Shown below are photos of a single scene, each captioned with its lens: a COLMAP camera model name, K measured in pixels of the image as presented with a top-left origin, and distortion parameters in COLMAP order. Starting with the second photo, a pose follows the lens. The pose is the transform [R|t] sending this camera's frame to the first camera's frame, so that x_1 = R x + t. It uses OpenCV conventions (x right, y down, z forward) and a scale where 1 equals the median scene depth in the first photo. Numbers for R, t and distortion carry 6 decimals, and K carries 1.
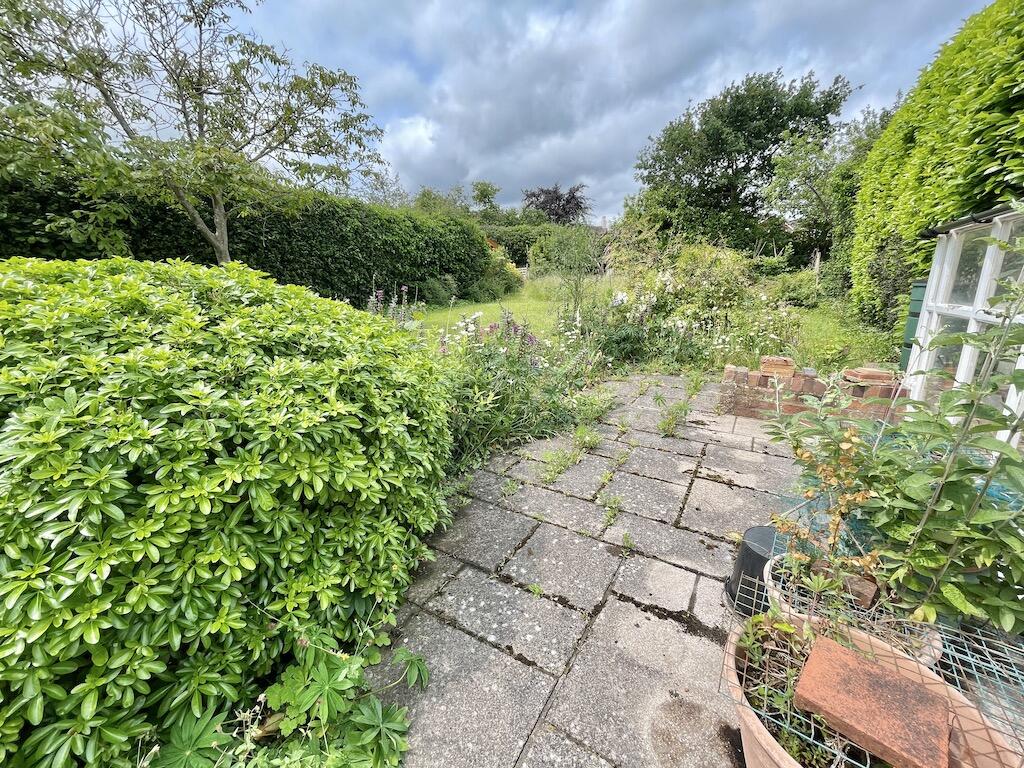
lens RADIAL K [[412.4, 0, 505.5], [0, 412.4, 383.2], [0, 0, 1]] dist [-0.003574, -0.000008]
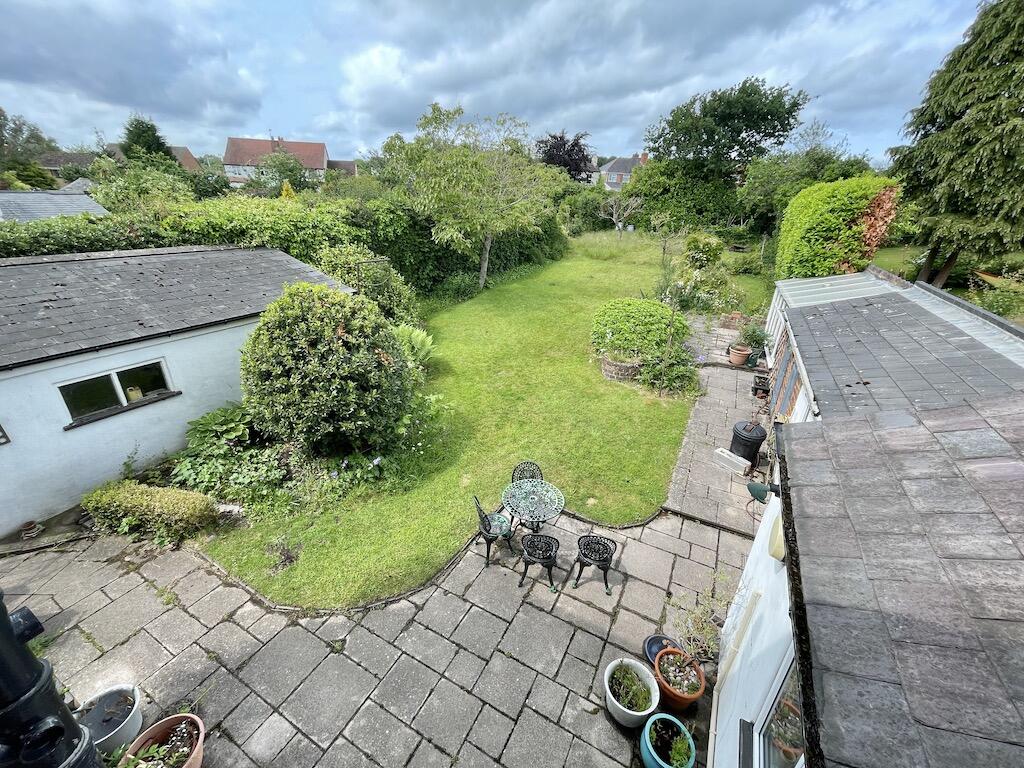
lens RADIAL K [[412.4, 0, 512.5], [0, 412.4, 385.4], [0, 0, 1]] dist [-0.003574, -0.000008]
pose [[0.995096, -0.014048, 0.097912, -0.284275], [-0.003621, 0.984026, 0.177987, -0.010860], [-0.098849, -0.177468, 0.979150, -0.420483]]
